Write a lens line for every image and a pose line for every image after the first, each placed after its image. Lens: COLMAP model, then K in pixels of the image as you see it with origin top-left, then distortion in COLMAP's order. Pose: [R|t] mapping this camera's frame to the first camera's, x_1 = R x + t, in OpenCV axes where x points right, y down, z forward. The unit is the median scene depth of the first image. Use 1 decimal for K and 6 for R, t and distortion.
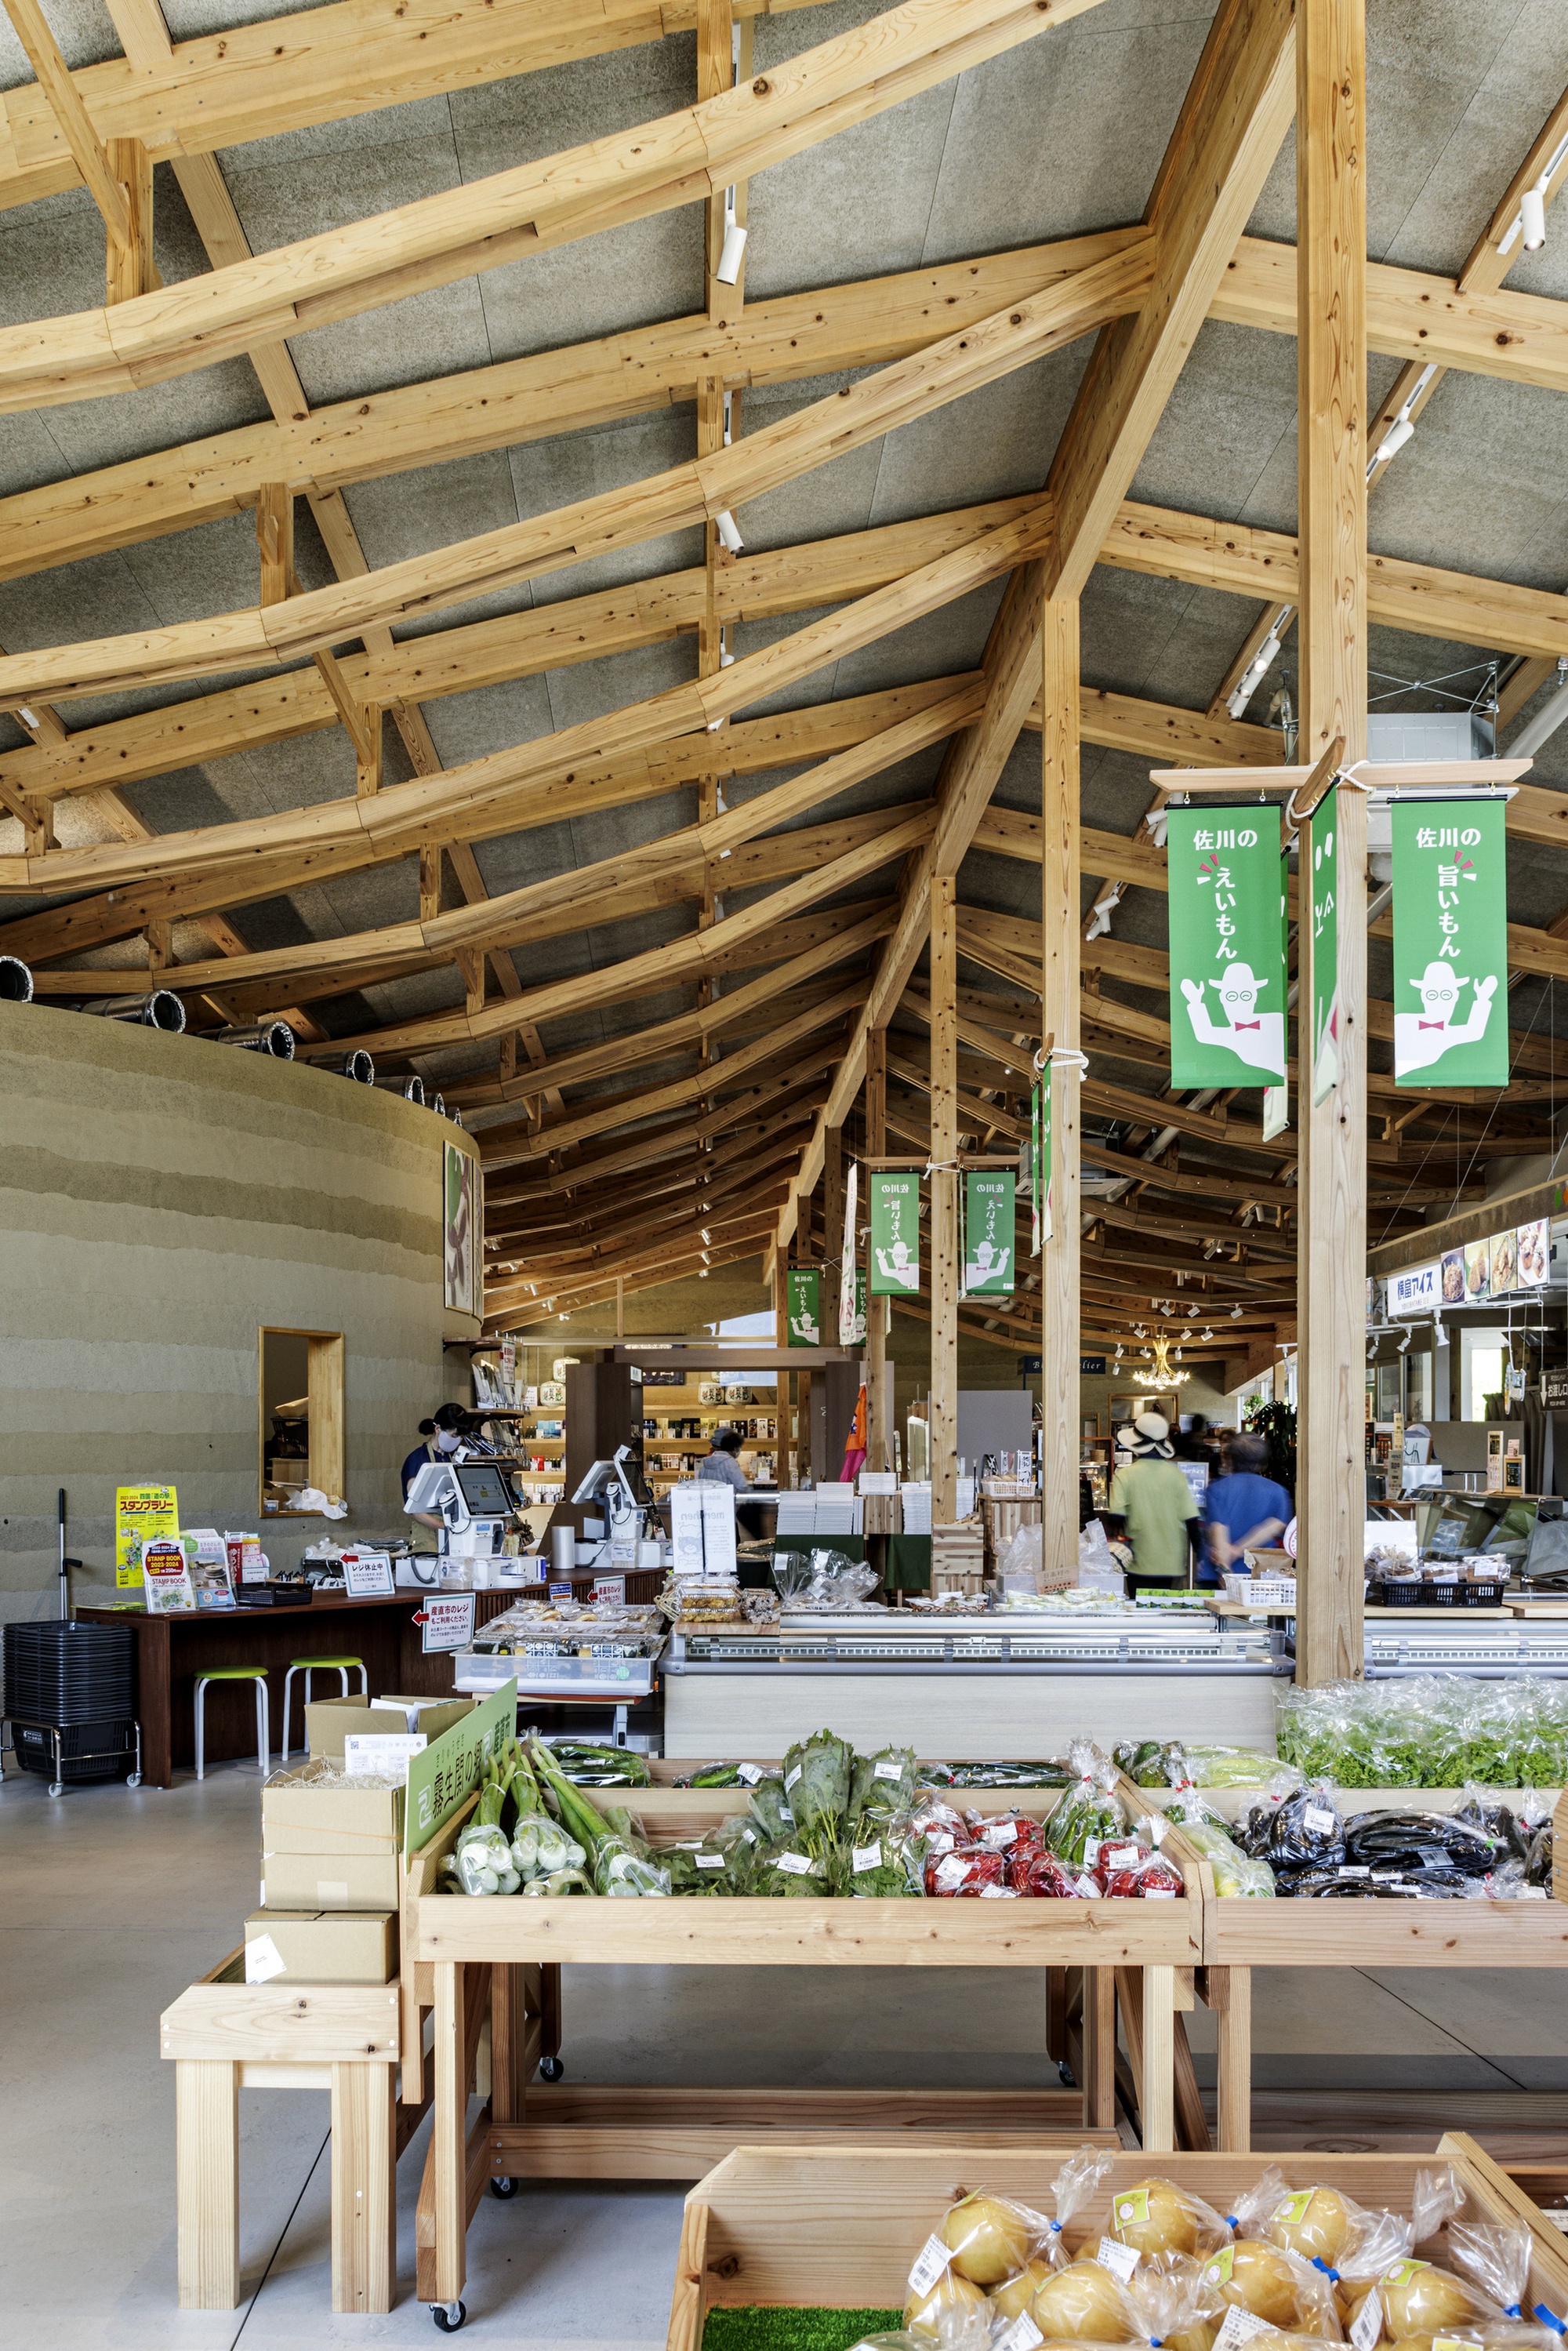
lens RADIAL K [[2539.6, 0, 784.0], [0, 2539.6, 1517.8], [0, 0, 1]] dist [-0.005662, -0.015676]
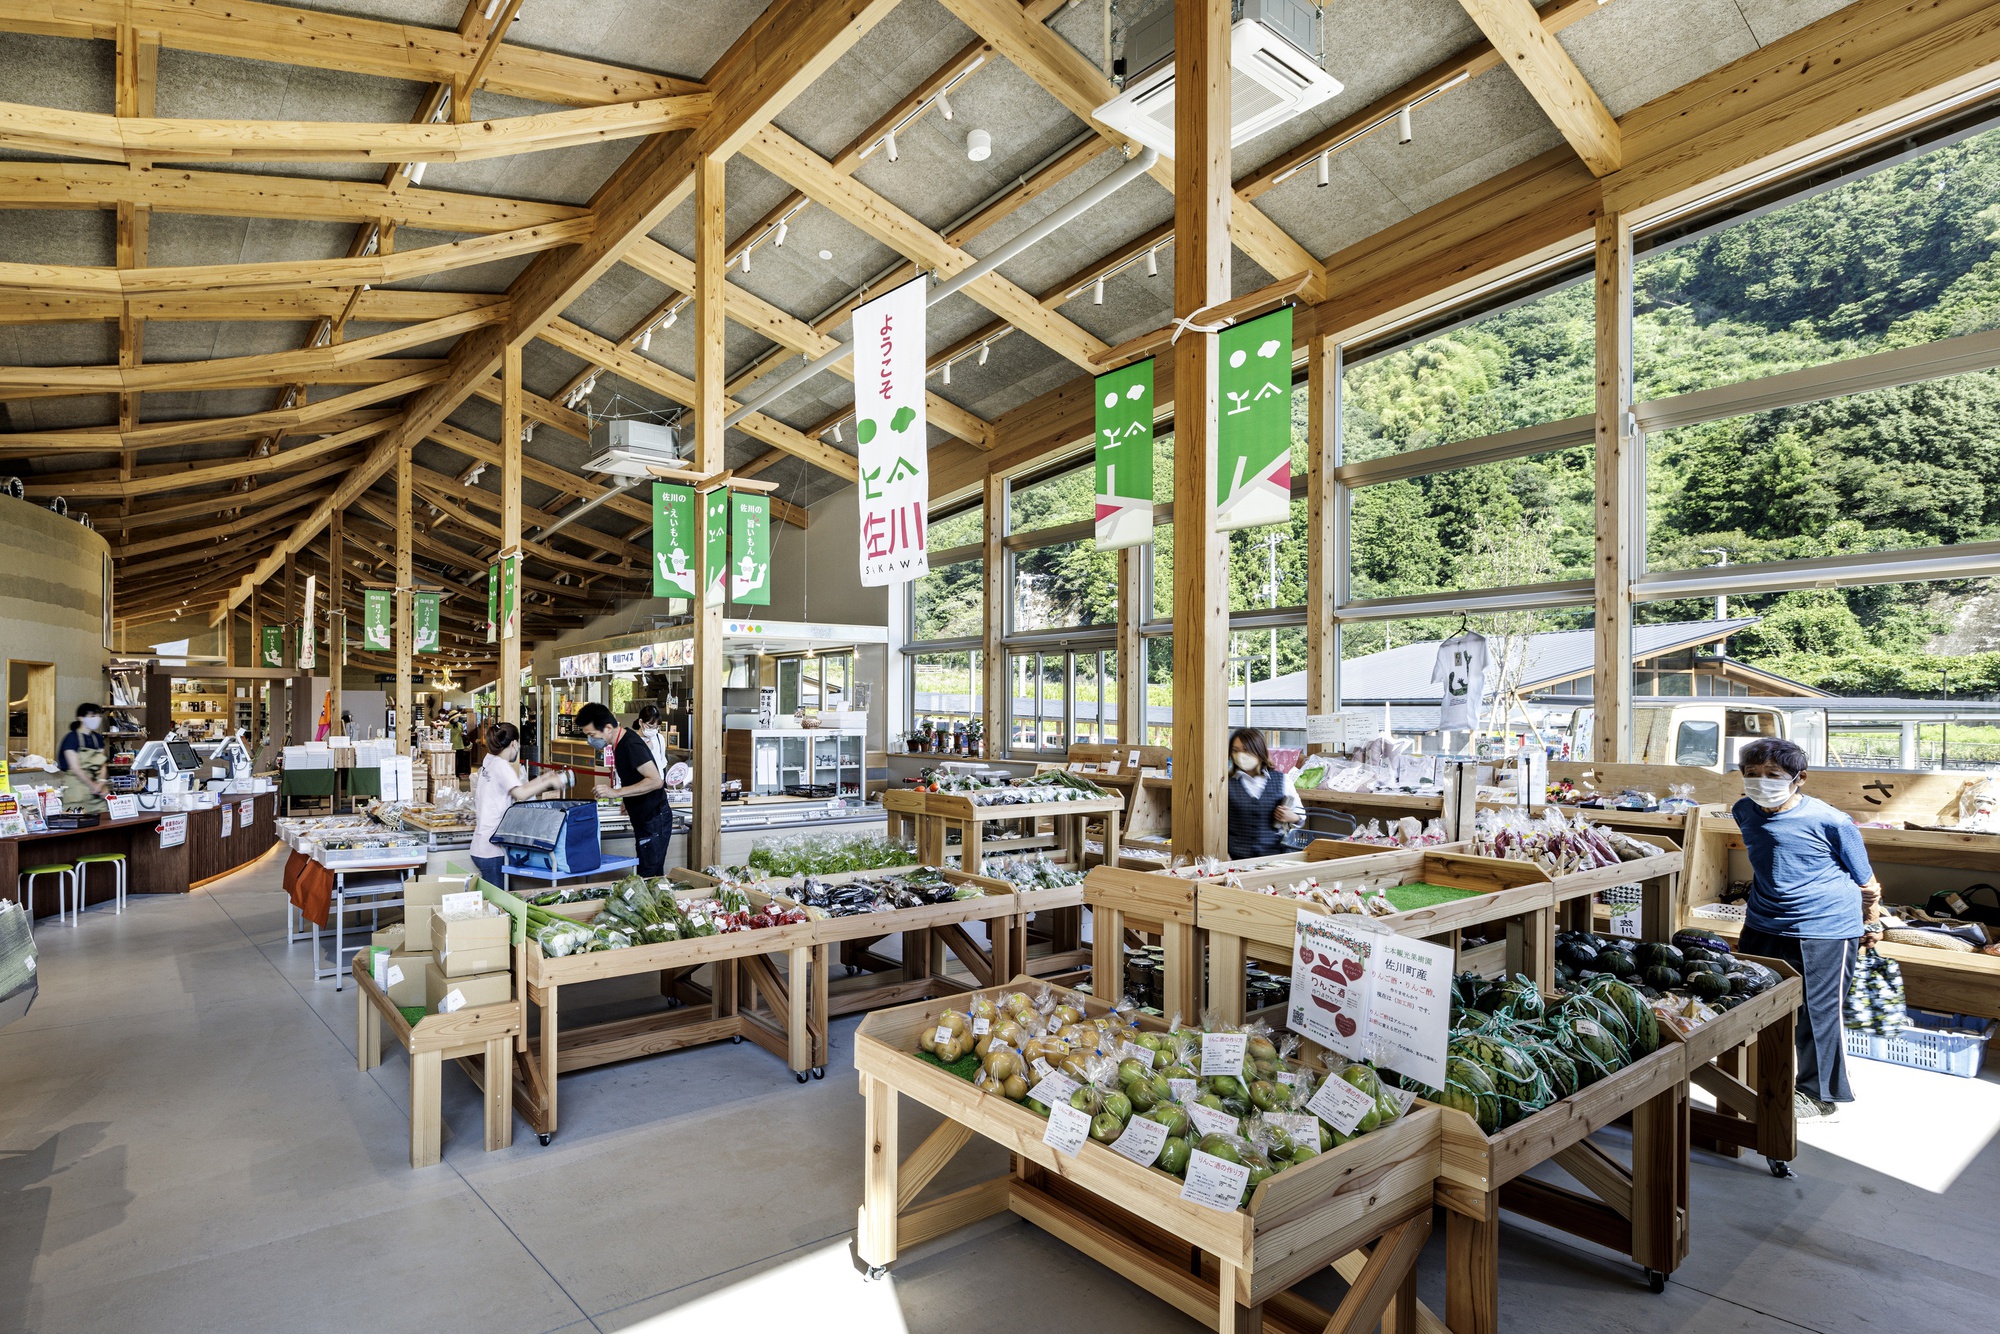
lens RADIAL K [[1370.7, 0, 1000.0], [0, 1370.7, 667.0], [0, 0, 1]] dist [0.000715, -0.000962]
pose [[0.654314, 0.022890, 0.755876, -0.497375], [-0.006457, 0.999674, -0.024683, -0.056122], [-0.756195, 0.011269, 0.654249, -0.092440]]
